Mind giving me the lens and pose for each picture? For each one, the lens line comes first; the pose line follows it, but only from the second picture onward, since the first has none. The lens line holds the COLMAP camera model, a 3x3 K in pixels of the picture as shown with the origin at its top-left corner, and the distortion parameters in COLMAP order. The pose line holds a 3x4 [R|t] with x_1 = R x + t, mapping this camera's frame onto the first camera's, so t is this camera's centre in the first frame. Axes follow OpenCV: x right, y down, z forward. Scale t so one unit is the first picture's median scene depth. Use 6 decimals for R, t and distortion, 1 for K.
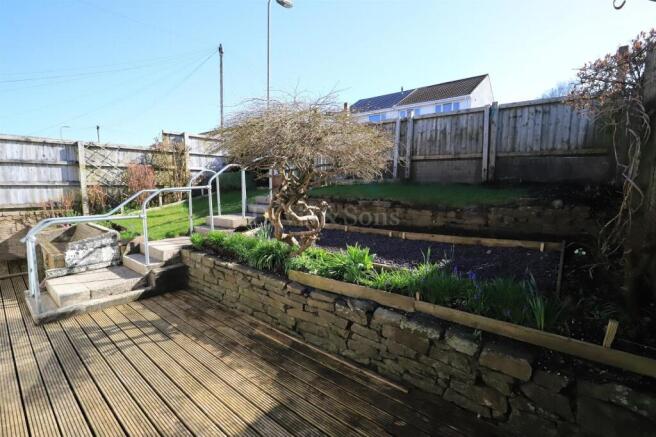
lens RADIAL K [[308.3, 0, 326.9], [0, 308.3, 218.2], [0, 0, 1]] dist [-0.001008, 0.000556]
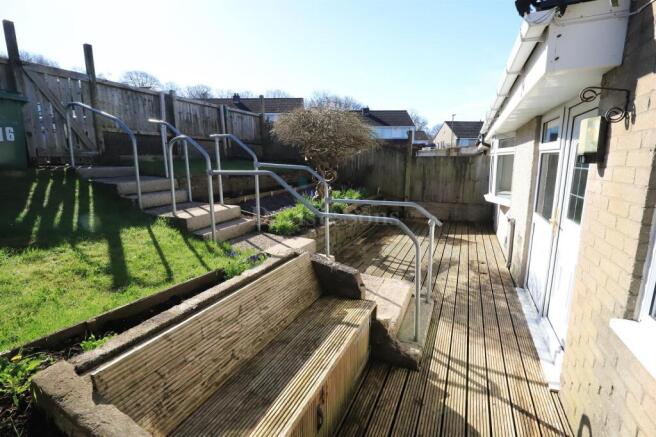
lens RADIAL K [[308.3, 0, 327.1], [0, 308.3, 216.7], [0, 0, 1]] dist [-0.001008, 0.000556]
pose [[-0.295918, -0.172858, 0.939443, -1.796051], [0.108110, 0.971110, 0.212739, -0.178508], [-0.949076, 0.164517, -0.268681, 1.610519]]
